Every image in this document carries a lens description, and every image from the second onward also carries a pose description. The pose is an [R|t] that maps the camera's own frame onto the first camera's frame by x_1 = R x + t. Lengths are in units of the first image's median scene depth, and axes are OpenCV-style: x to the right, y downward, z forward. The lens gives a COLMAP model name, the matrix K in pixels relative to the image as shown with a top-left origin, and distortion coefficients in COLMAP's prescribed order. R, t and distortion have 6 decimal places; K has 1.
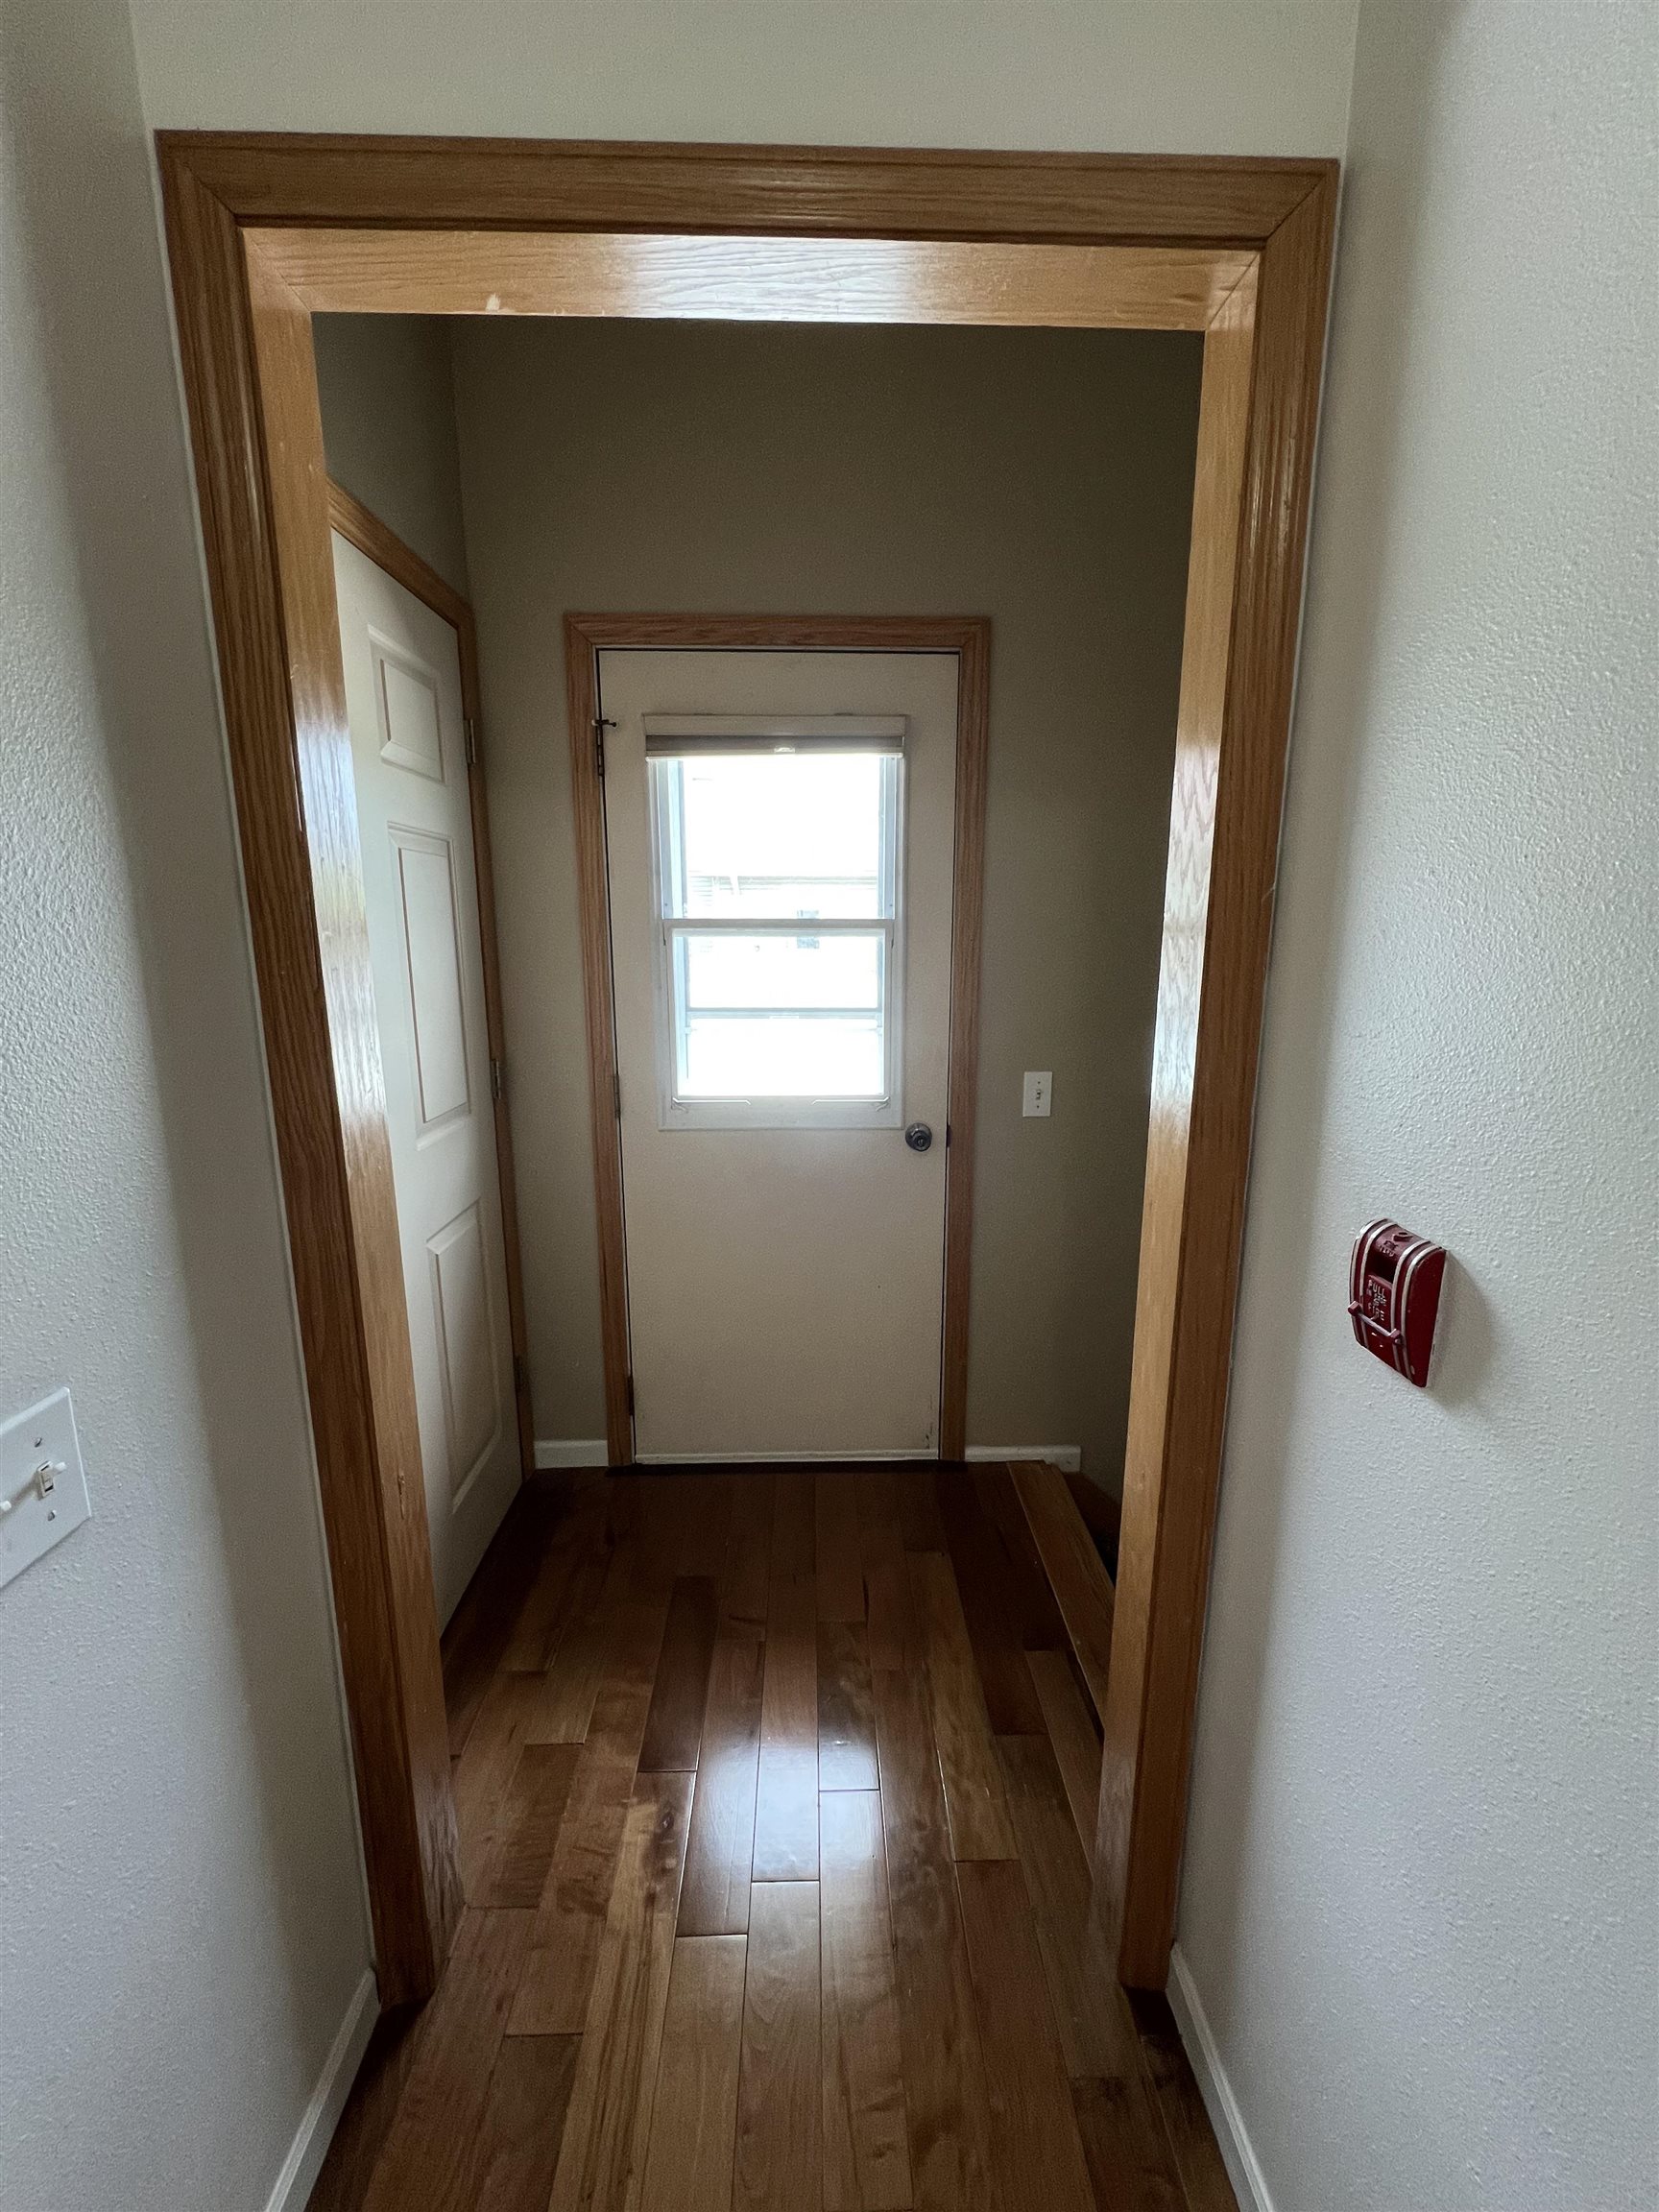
lens RADIAL K [[884.9, 0, 838.3], [0, 884.9, 1099.2], [0, 0, 1]] dist [-0.002231, 0.000446]
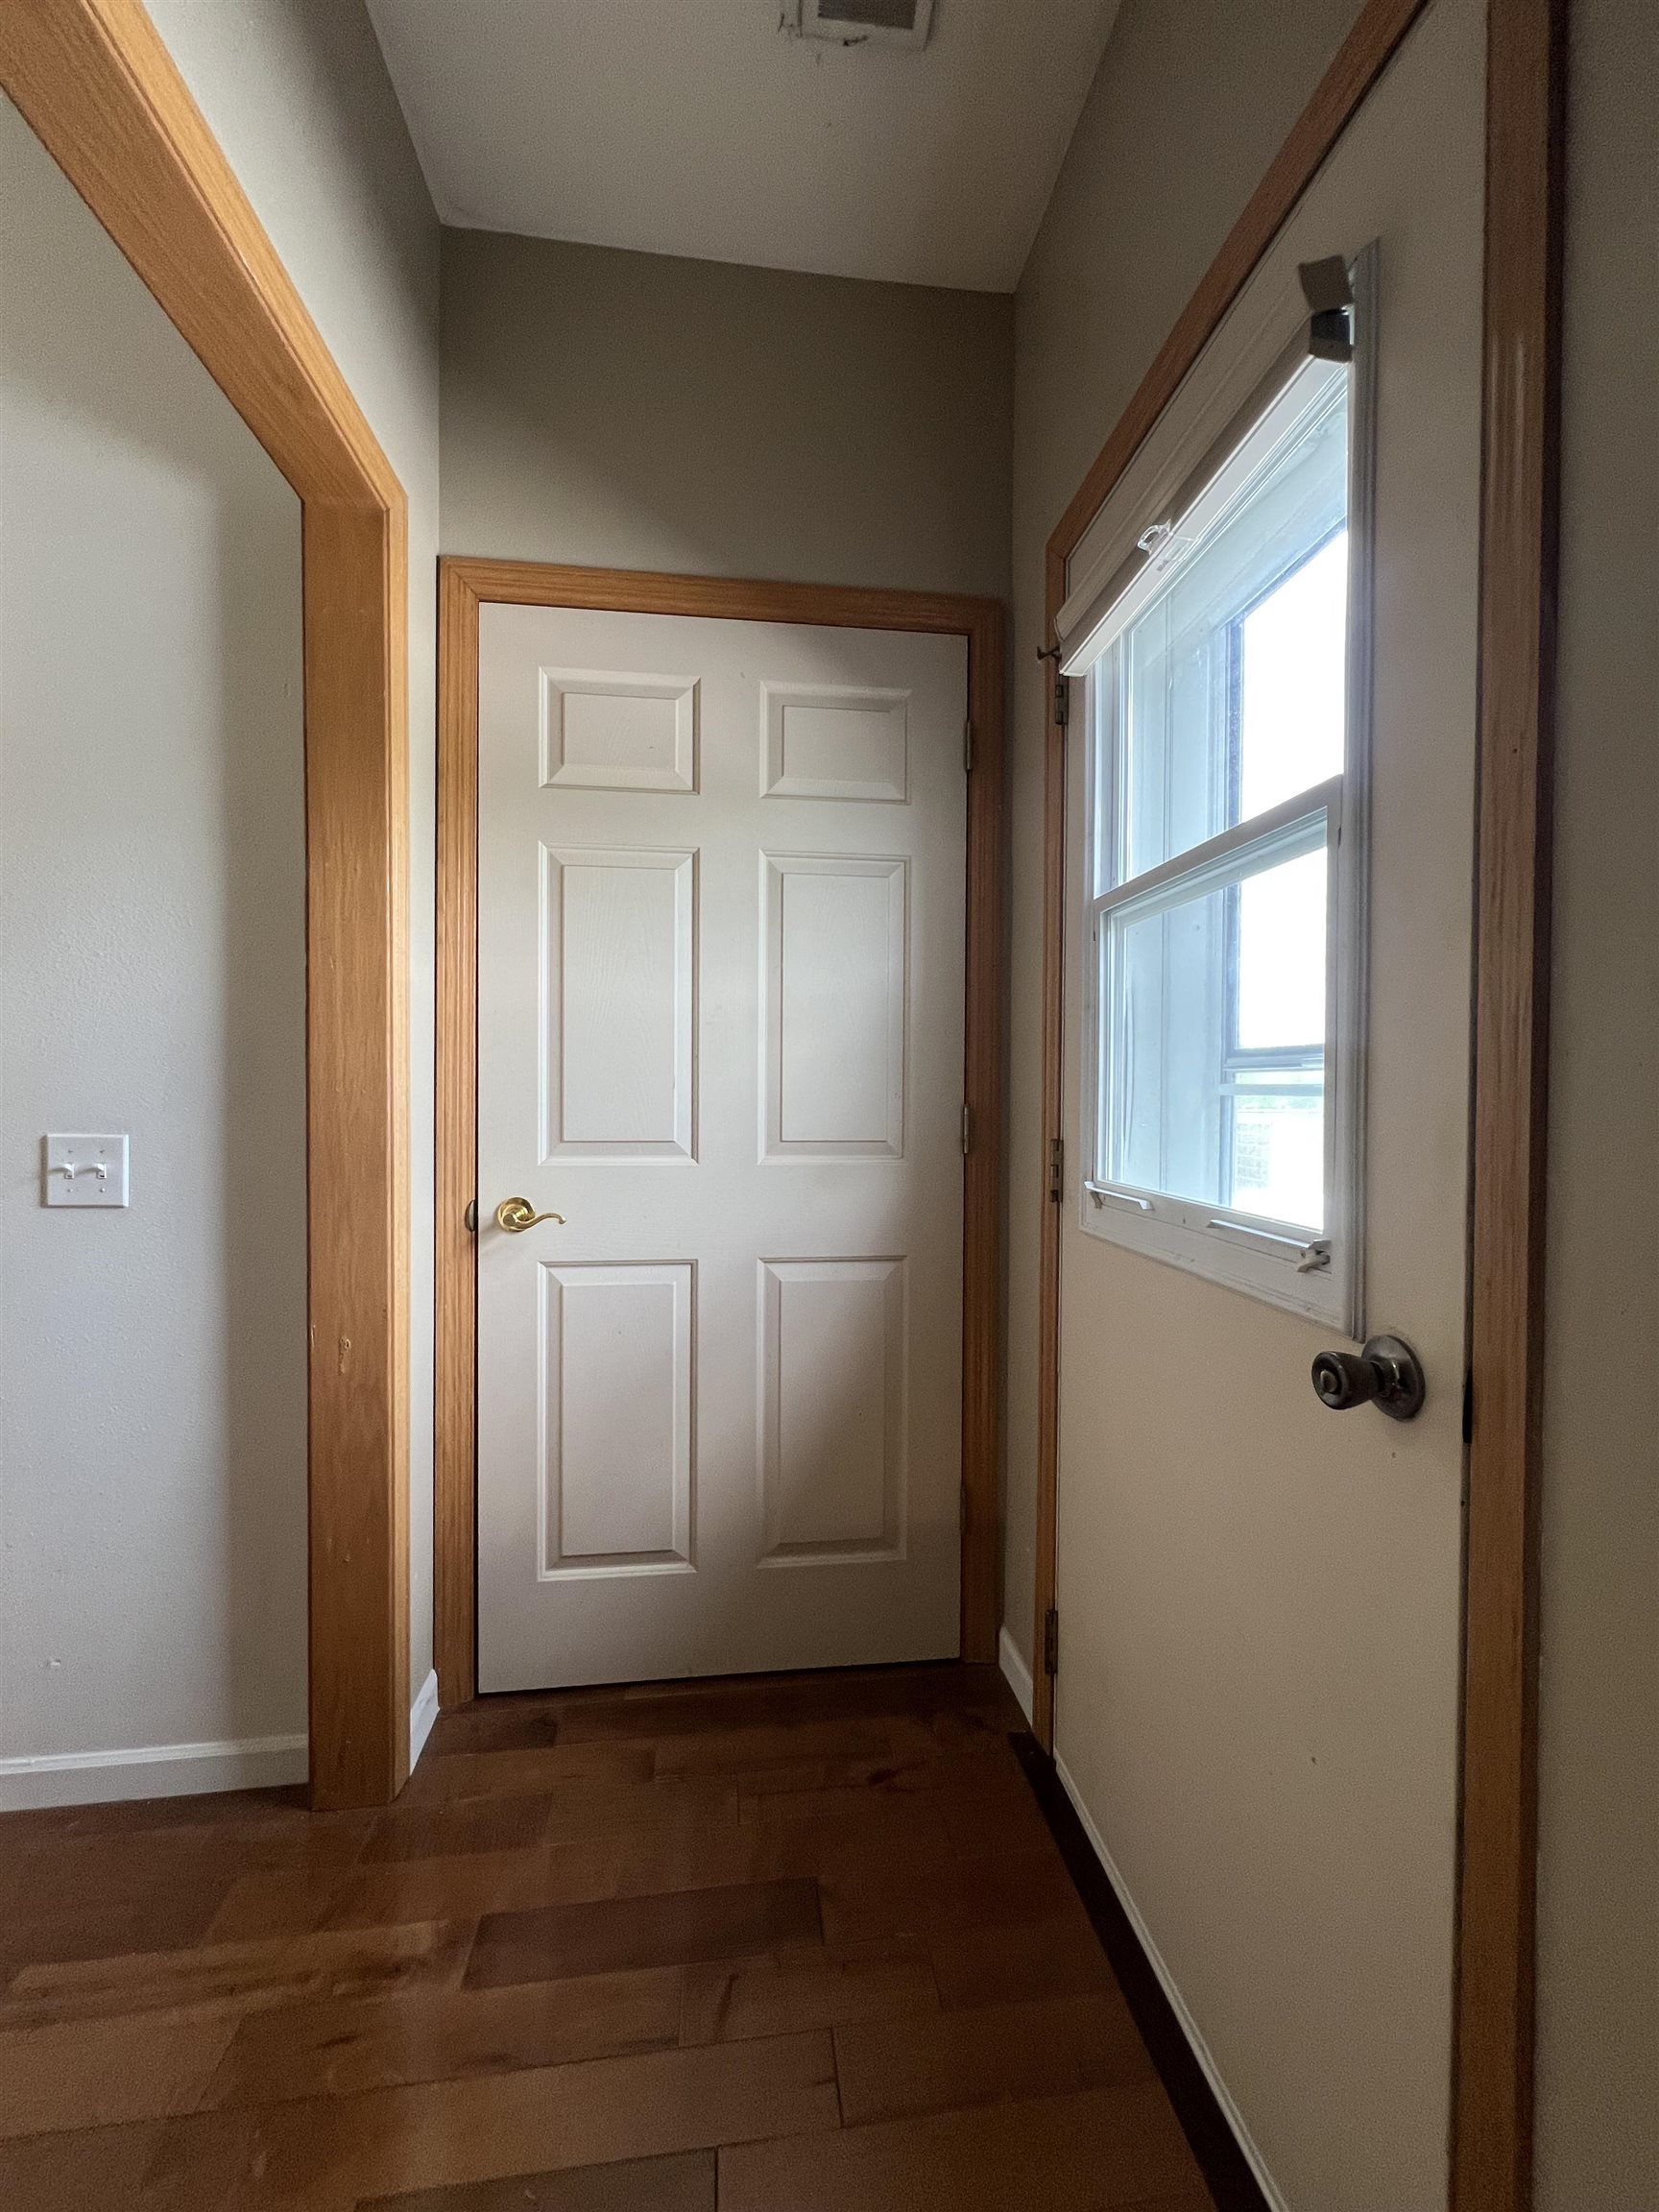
lens RADIAL K [[884.9, 0, 838.3], [0, 884.9, 1099.2], [0, 0, 1]] dist [-0.002231, 0.000446]
pose [[0.104895, 0.005195, -0.994470, 0.436652], [-0.197368, 0.980204, -0.015698, -0.014235], [0.974701, 0.197924, 0.103843, 0.786262]]
